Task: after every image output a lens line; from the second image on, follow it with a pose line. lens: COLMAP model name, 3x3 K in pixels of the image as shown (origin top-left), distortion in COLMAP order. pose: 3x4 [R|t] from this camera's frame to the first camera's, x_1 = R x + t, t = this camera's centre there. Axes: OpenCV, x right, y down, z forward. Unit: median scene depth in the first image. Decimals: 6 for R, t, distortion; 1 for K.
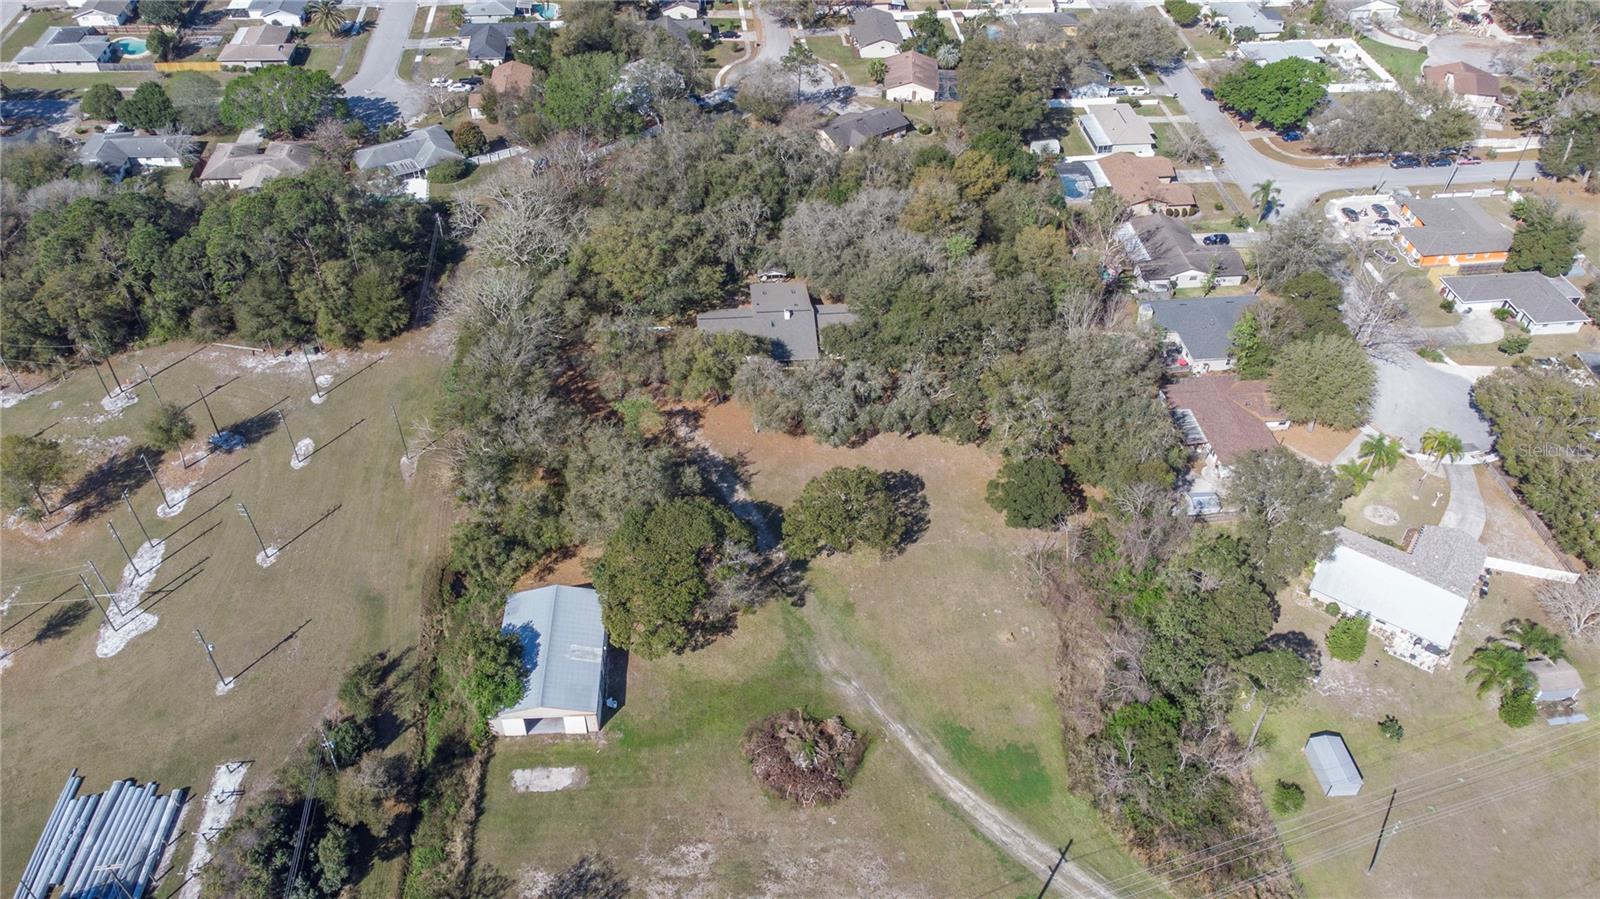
lens RADIAL K [[1190.4, 0, 802.8], [0, 1190.4, 449.7], [0, 0, 1]] dist [0.033993, 0.034044]
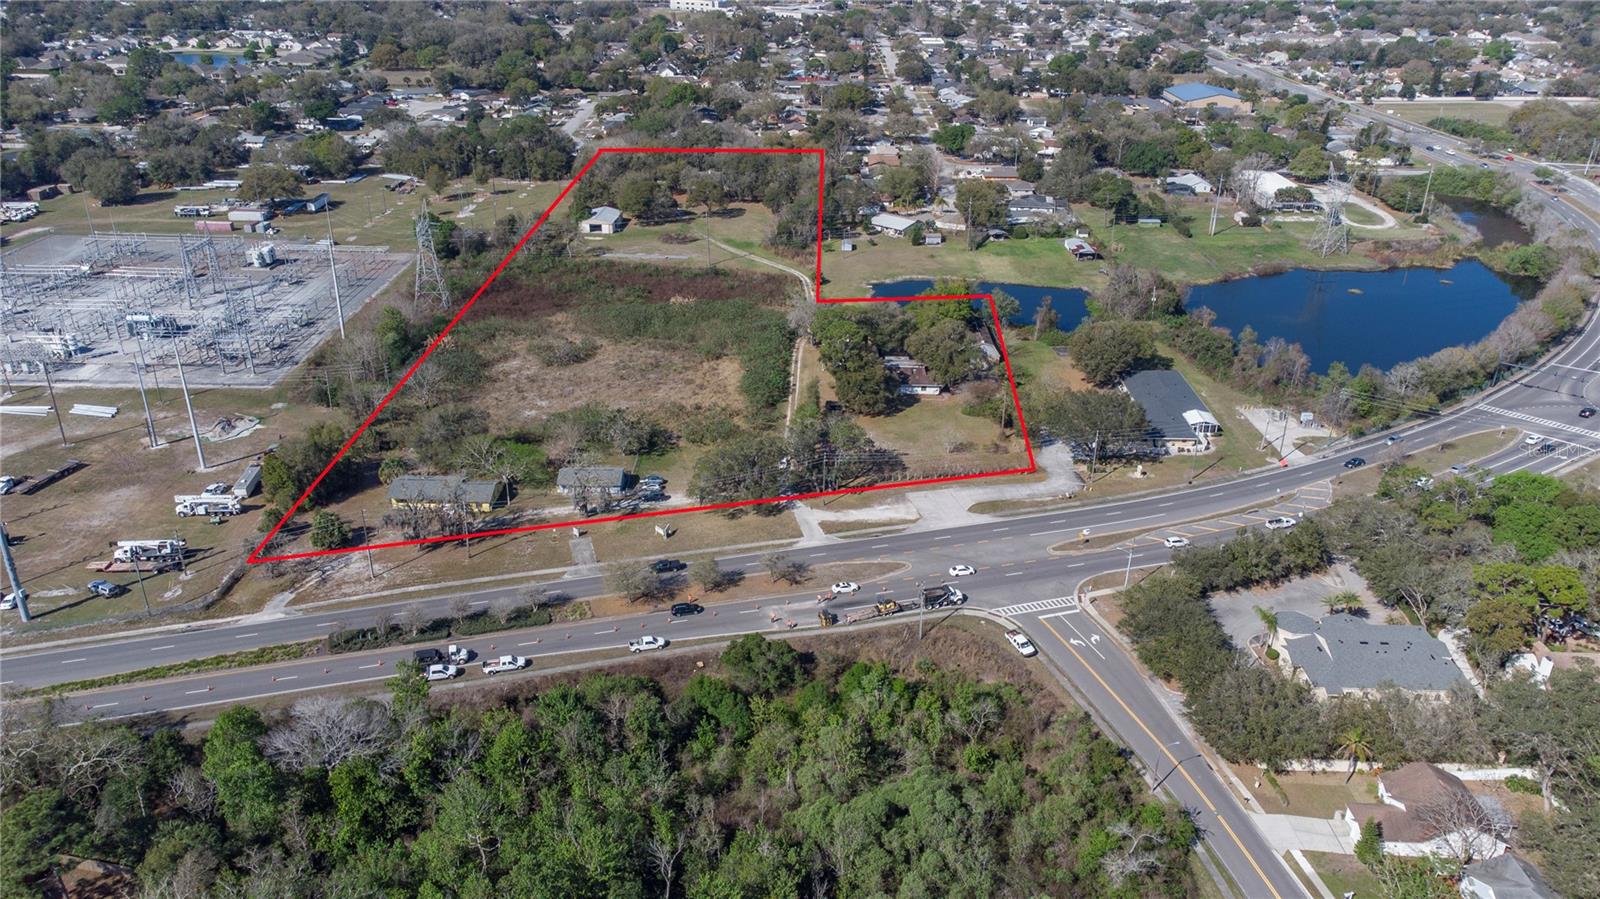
lens RADIAL K [[1190.4, 0, 803.0], [0, 1190.4, 445.1], [0, 0, 1]] dist [0.033993, 0.034044]
pose [[0.993181, 0.041470, -0.108955, 0.600699], [-0.071611, 0.954504, -0.289471, 1.437945], [0.091993, 0.295300, 0.950965, -1.526979]]
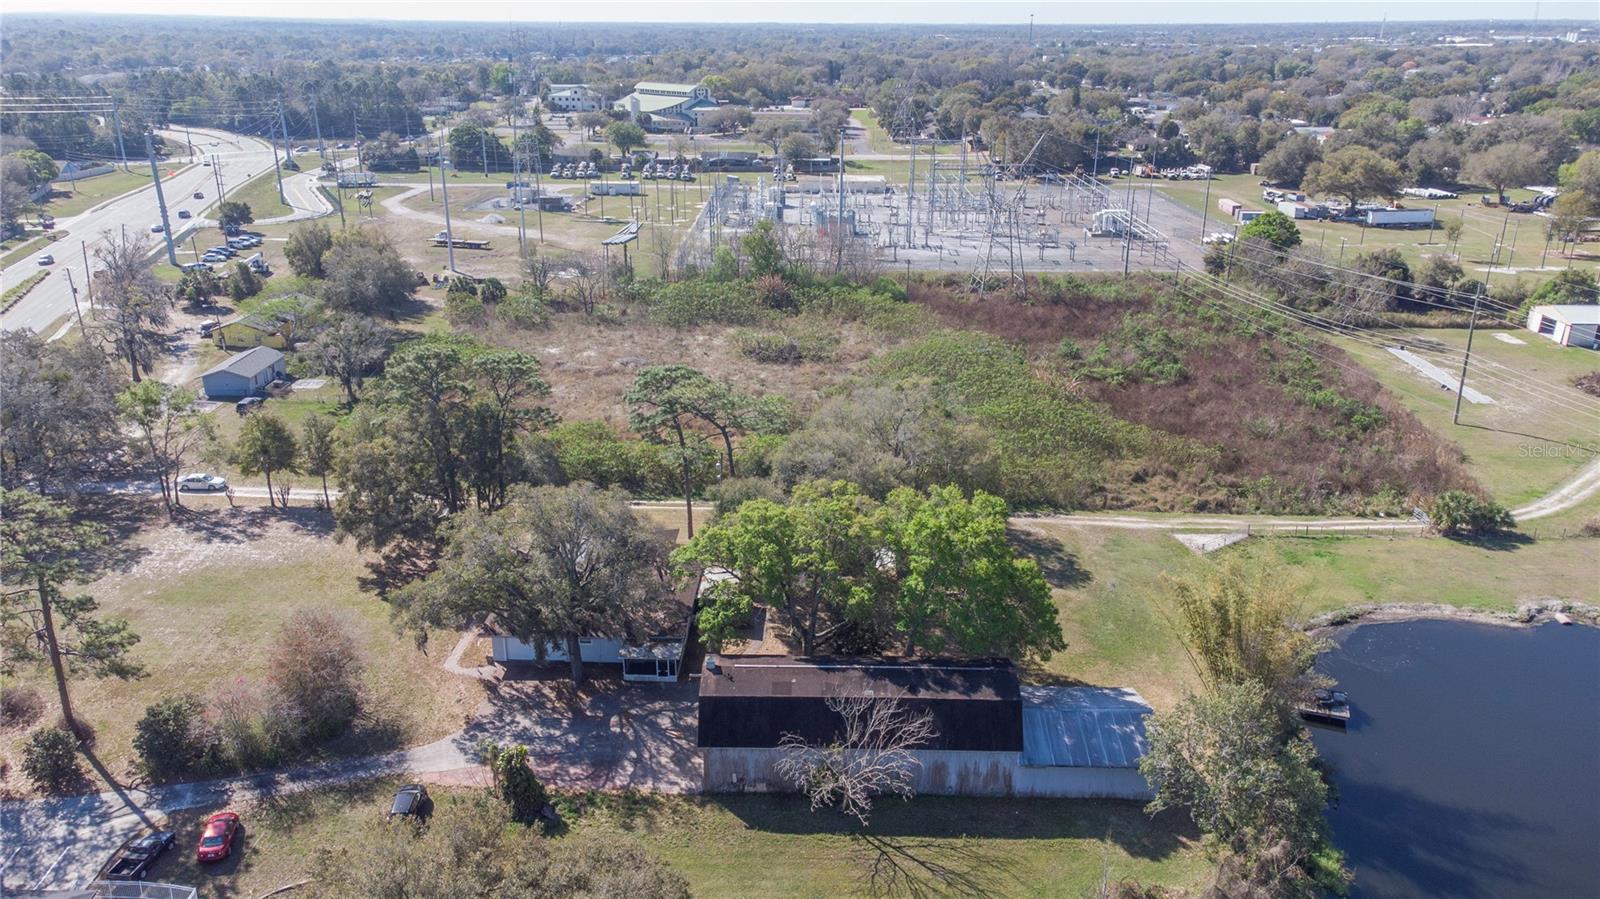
lens RADIAL K [[1190.4, 0, 803.9], [0, 1190.4, 442.0], [0, 0, 1]] dist [0.033993, 0.034044]
pose [[-0.110844, 0.314268, -0.942841, 1.148195], [-0.667718, 0.679124, 0.304865, 0.422325], [0.736115, 0.663345, 0.134565, 0.213545]]
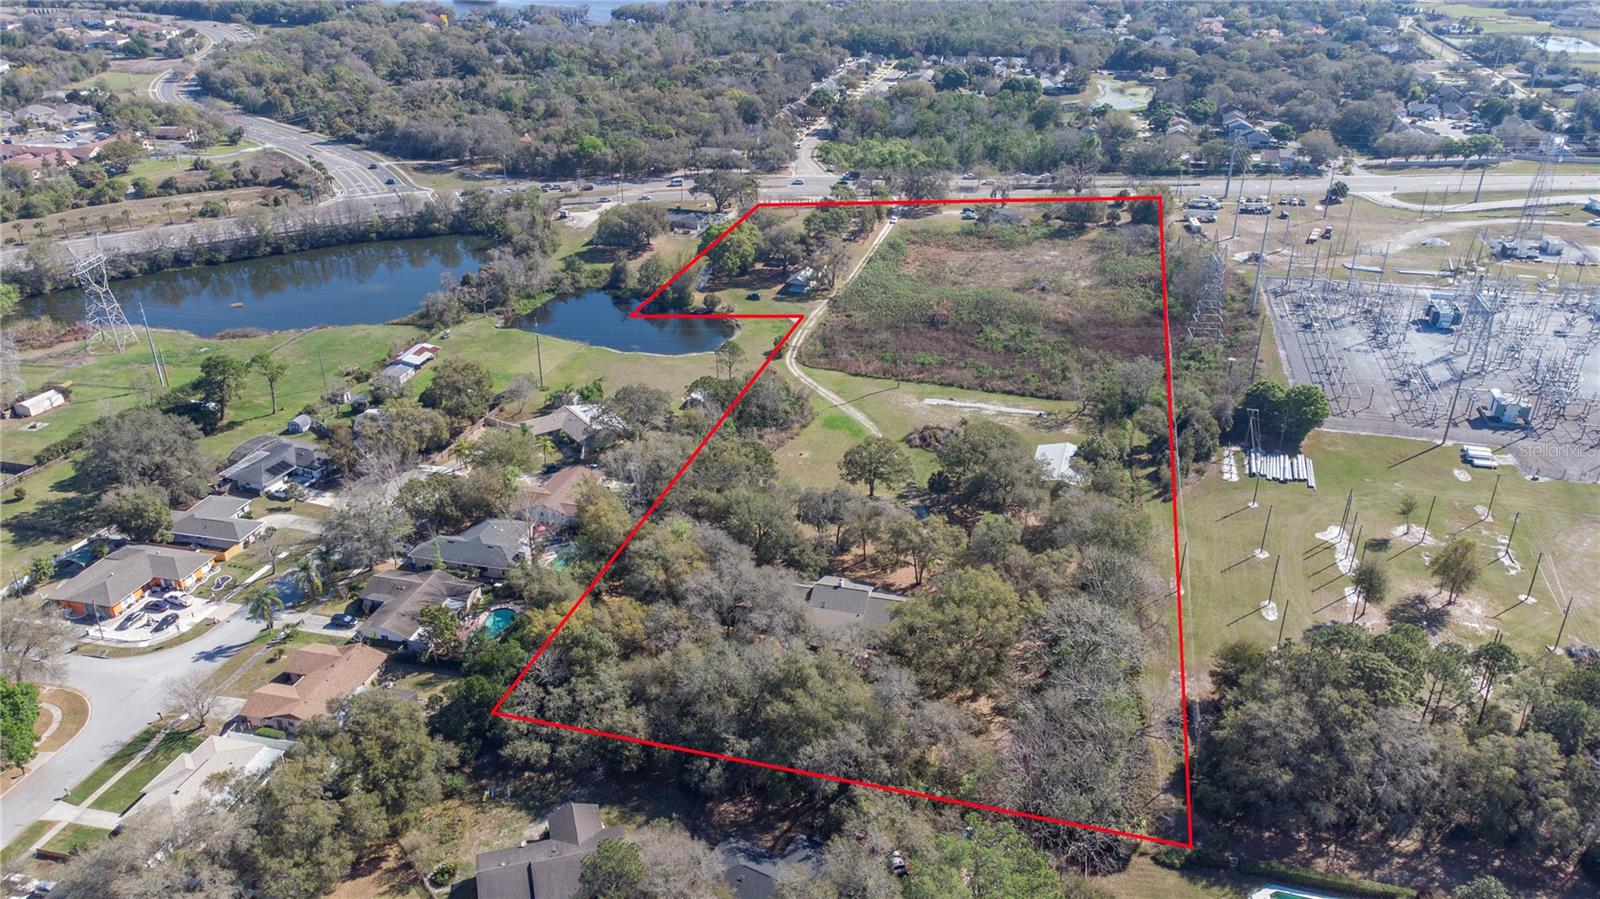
lens RADIAL K [[1190.4, 0, 800.1], [0, 1190.4, 451.3], [0, 0, 1]] dist [0.033993, 0.034044]
pose [[-0.938358, -0.168536, 0.301795, -0.345398], [0.216056, 0.395553, 0.892669, -1.382730], [-0.269822, 0.902848, -0.334757, 1.543988]]
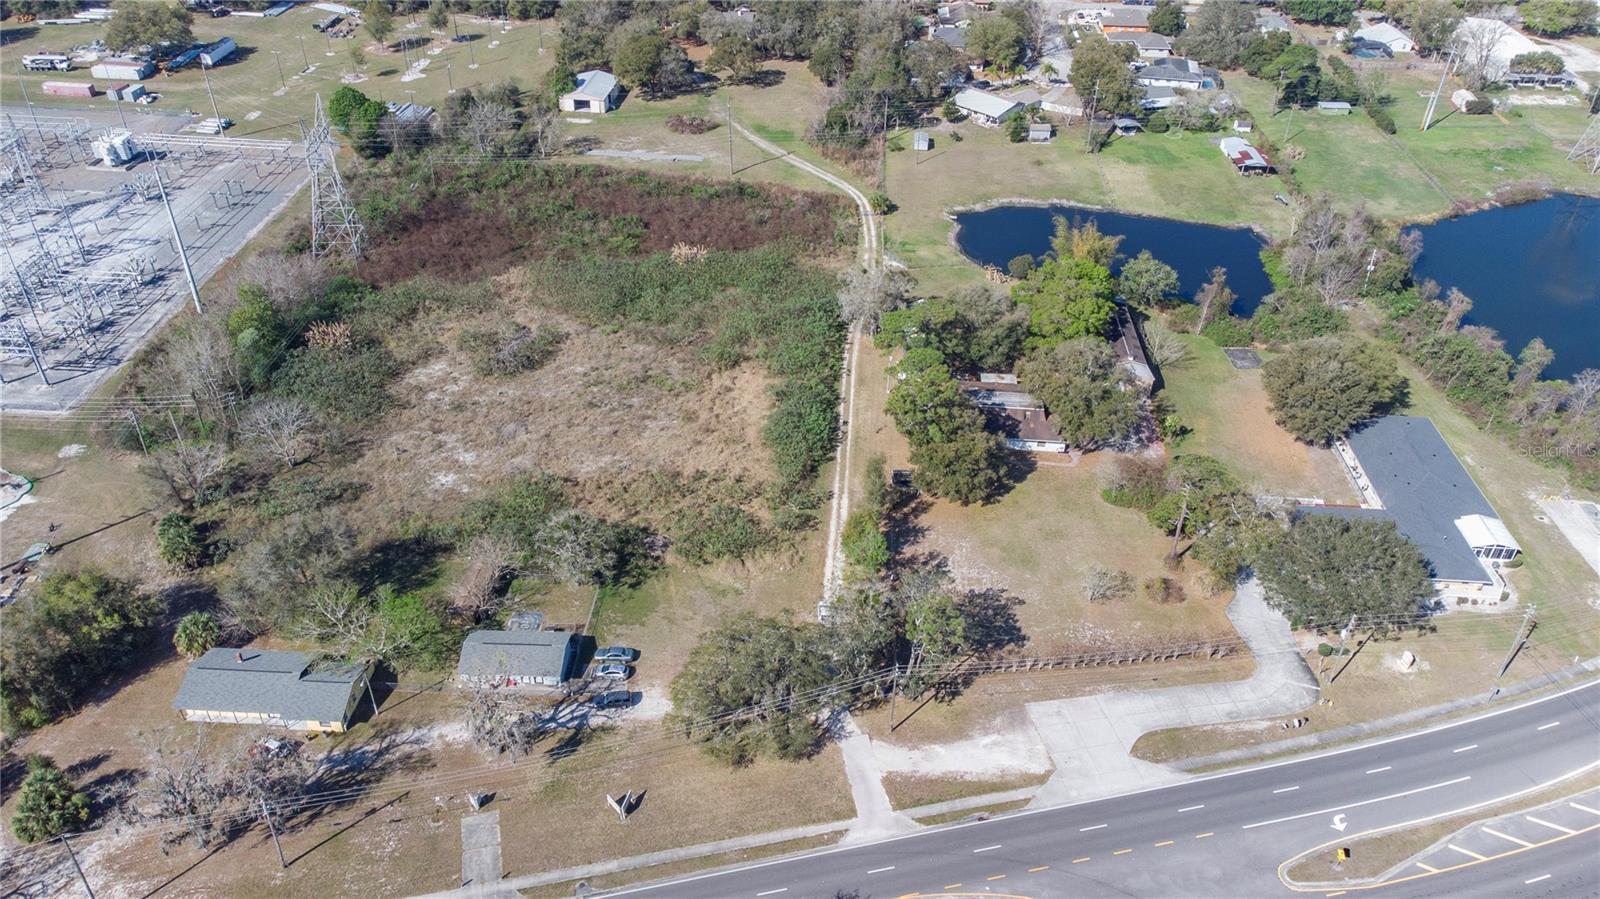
lens RADIAL K [[1190.4, 0, 805.5], [0, 1190.4, 448.7], [0, 0, 1]] dist [0.033993, 0.034044]
pose [[0.987587, 0.092030, -0.127285, 0.497313], [-0.106089, 0.988421, -0.108483, 0.962534], [0.115828, 0.120640, 0.985916, -1.006513]]
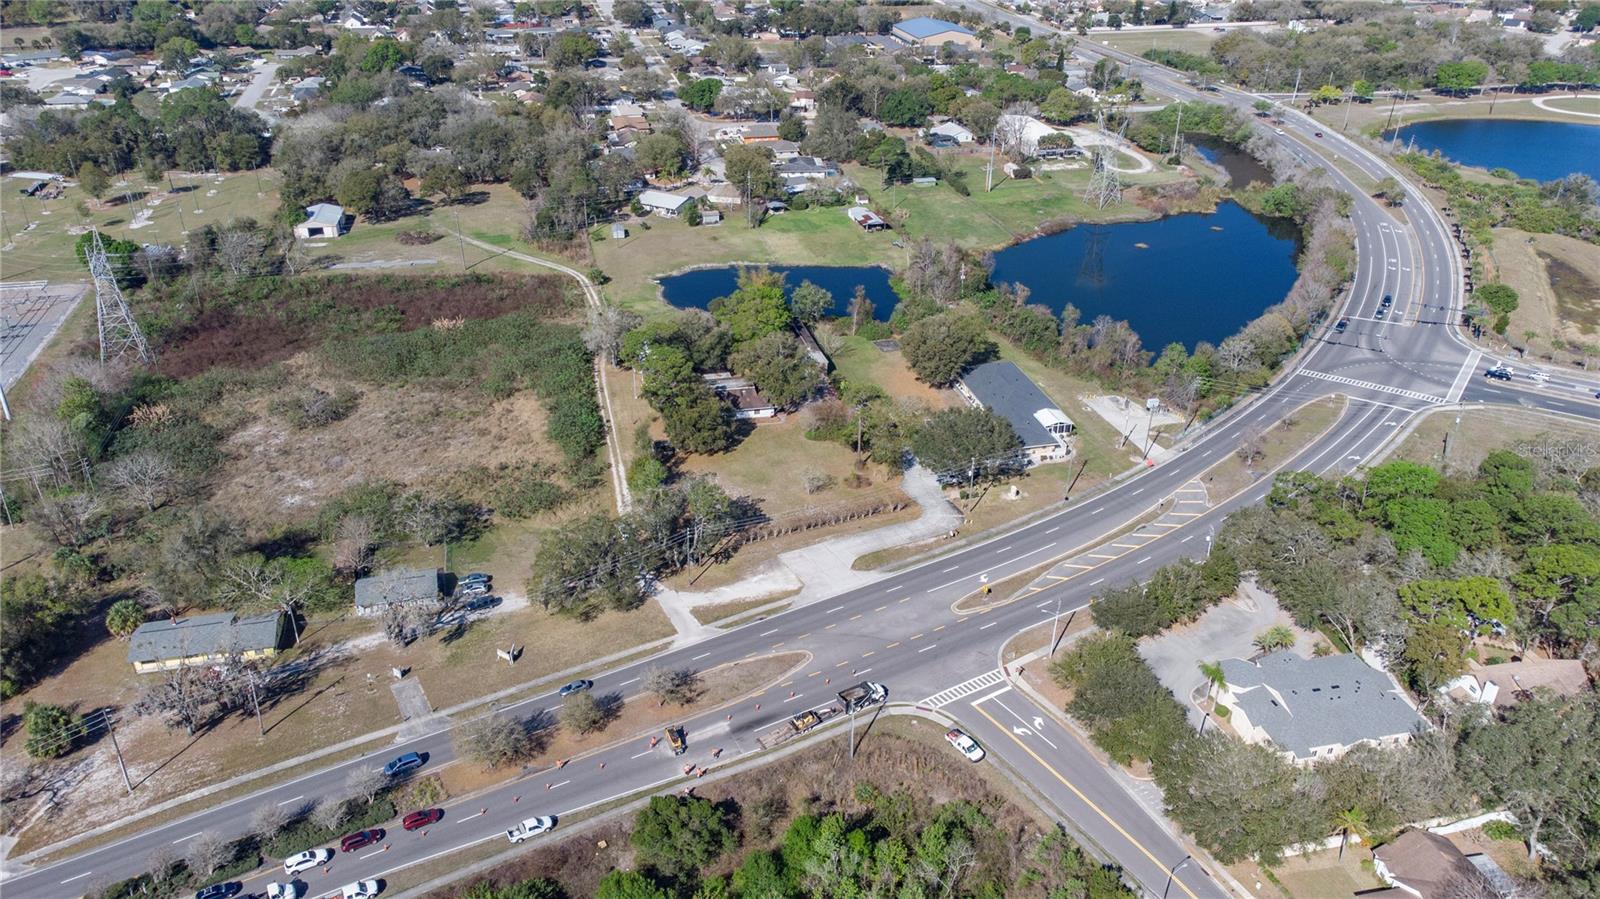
lens RADIAL K [[1190.4, 0, 805.5], [0, 1190.4, 442.1], [0, 0, 1]] dist [0.033993, 0.034044]
pose [[0.990335, -0.069040, 0.120295, 0.445029], [0.095482, 0.968436, -0.230251, 1.231604], [-0.100602, 0.239511, 0.965667, -1.371653]]
